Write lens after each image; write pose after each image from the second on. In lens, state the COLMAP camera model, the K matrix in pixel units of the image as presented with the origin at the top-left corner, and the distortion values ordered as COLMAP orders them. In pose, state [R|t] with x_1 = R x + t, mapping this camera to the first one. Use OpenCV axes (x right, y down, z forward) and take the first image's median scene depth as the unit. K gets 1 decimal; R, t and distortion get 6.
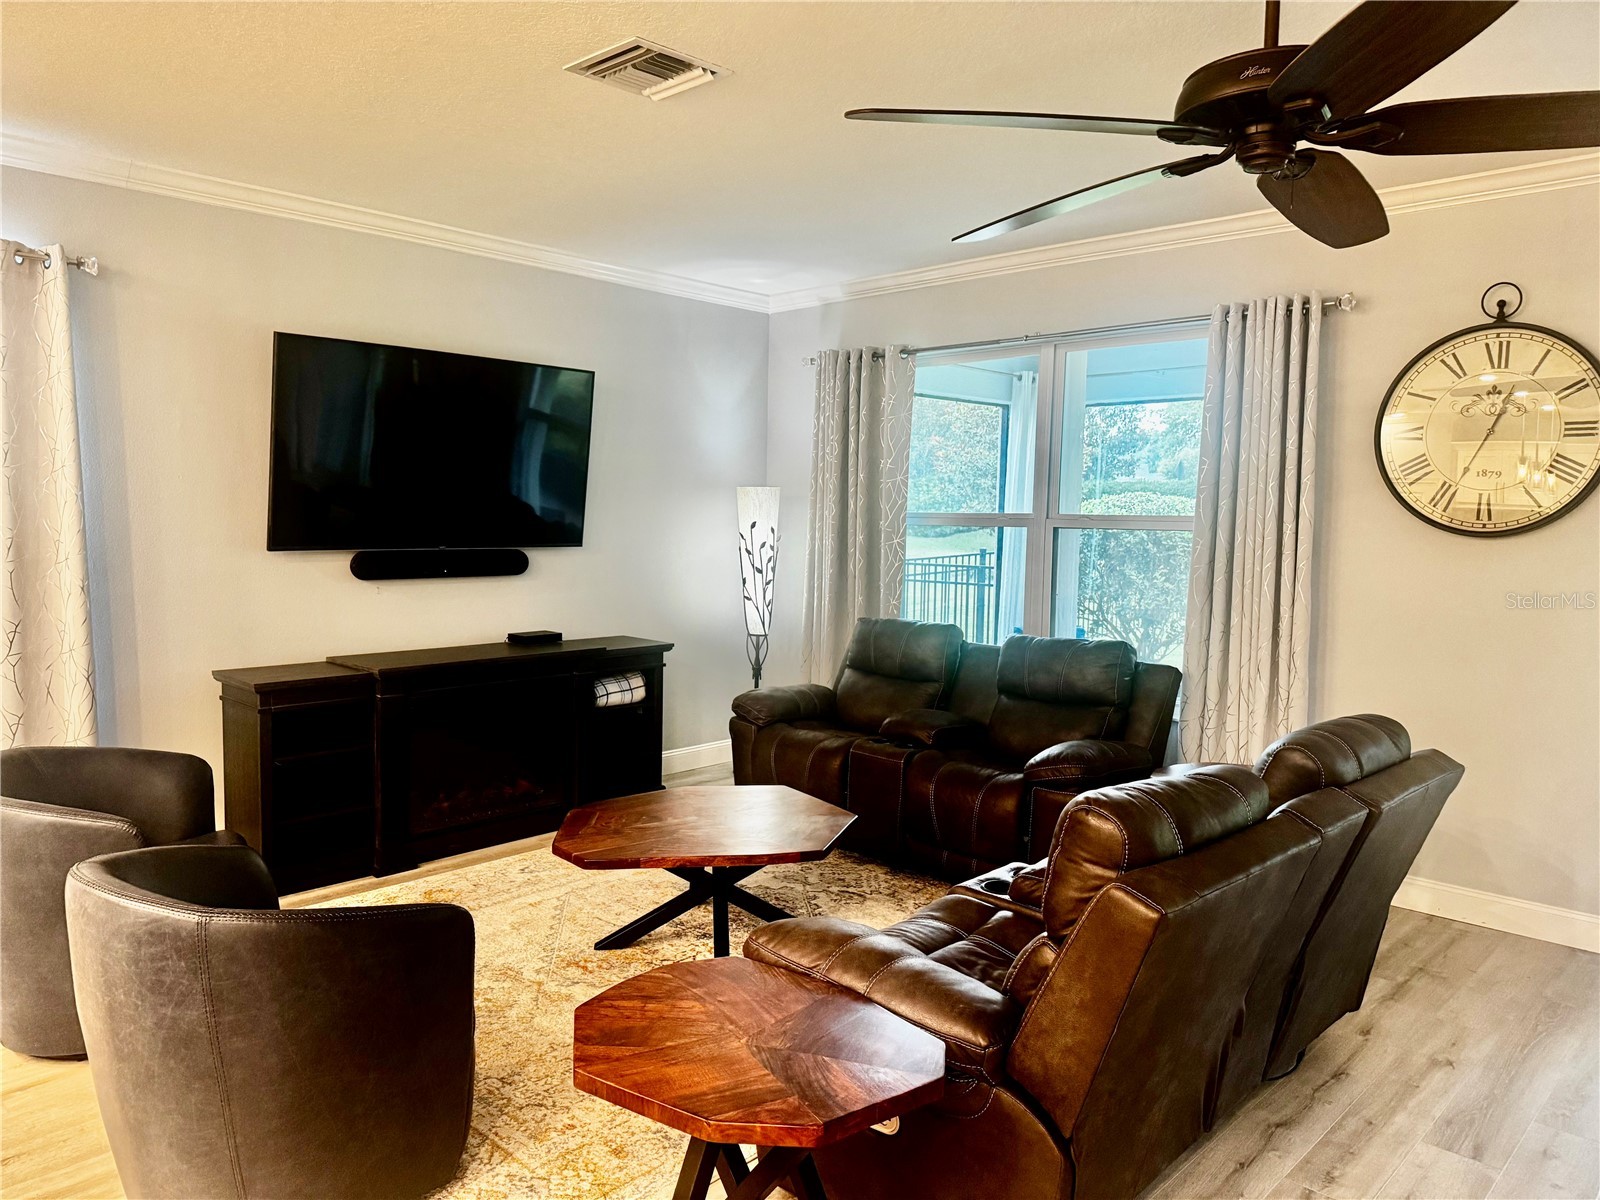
lens RADIAL K [[1121.4, 0, 801.6], [0, 1121.4, 585.9], [0, 0, 1]] dist [0.022570, -0.024932]
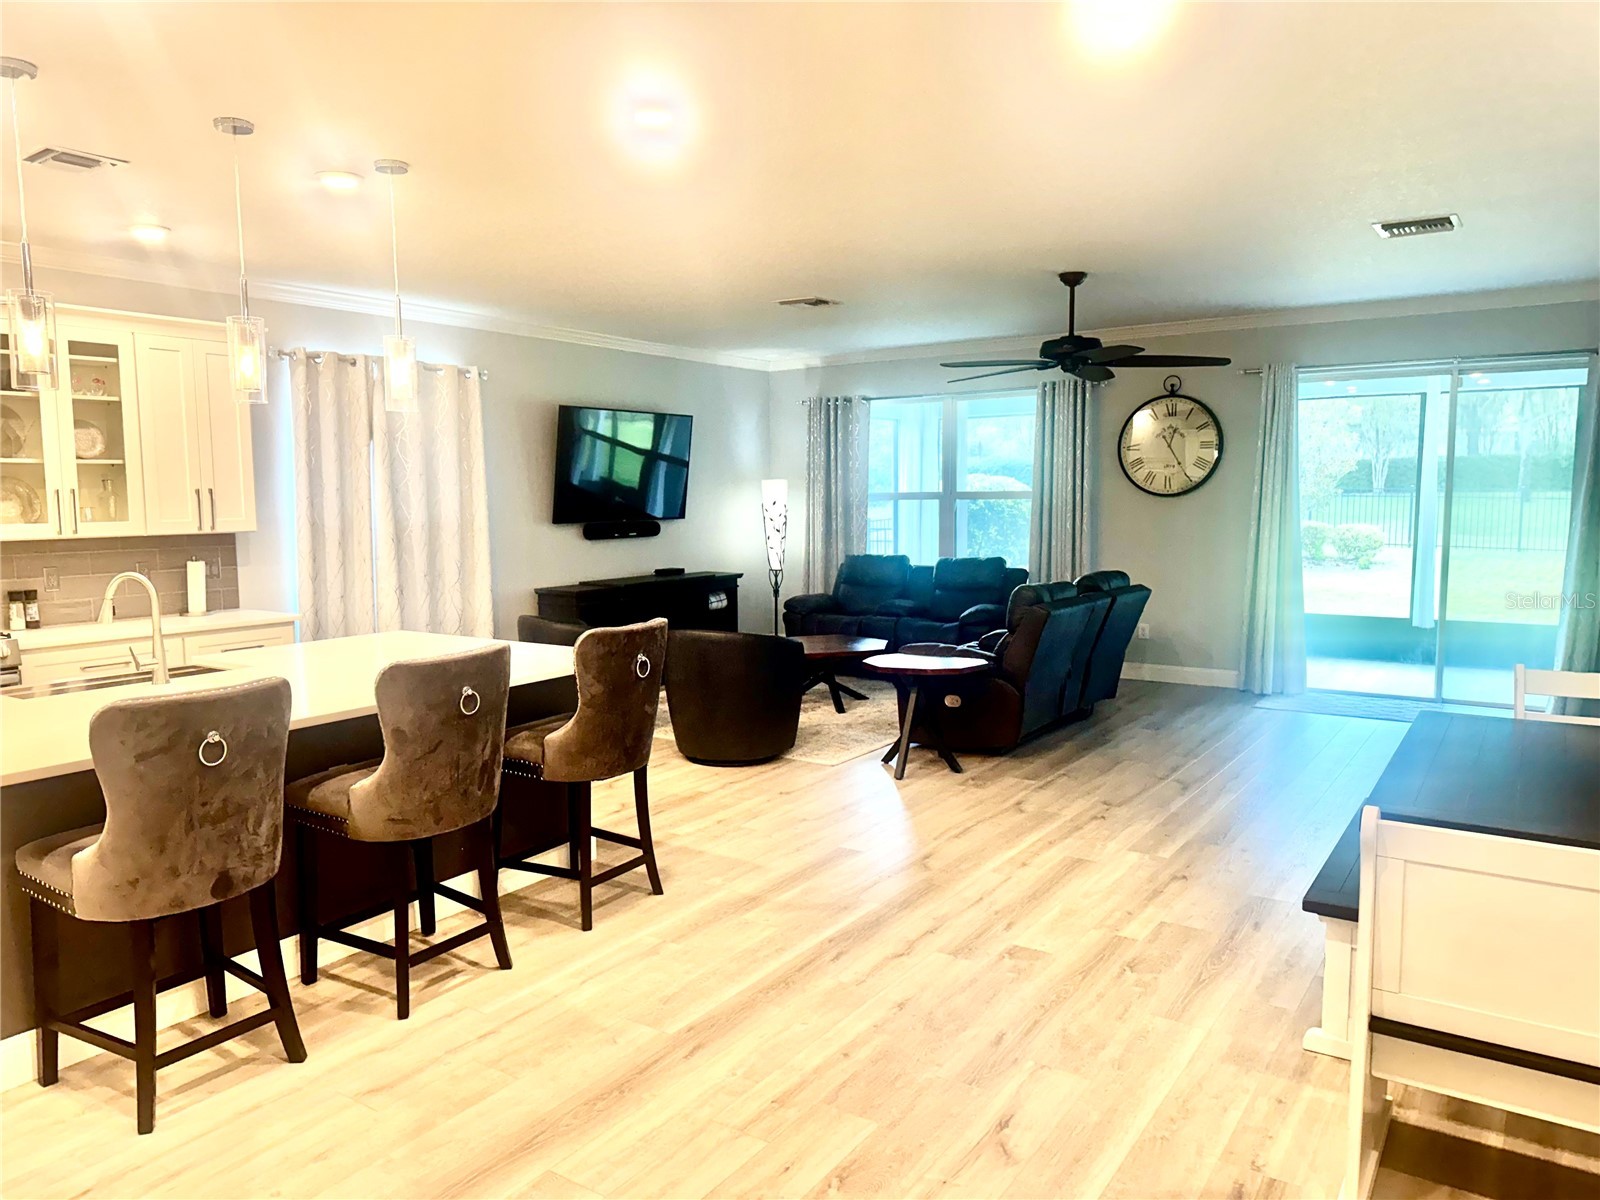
lens RADIAL K [[1121.4, 0, 788.7], [0, 1121.4, 605.7], [0, 0, 1]] dist [0.022570, -0.024932]
pose [[0.986863, -0.045421, 0.155045, -0.318087], [0.039924, 0.998465, 0.038388, 0.038376], [-0.156551, -0.031693, 0.987161, -0.719855]]
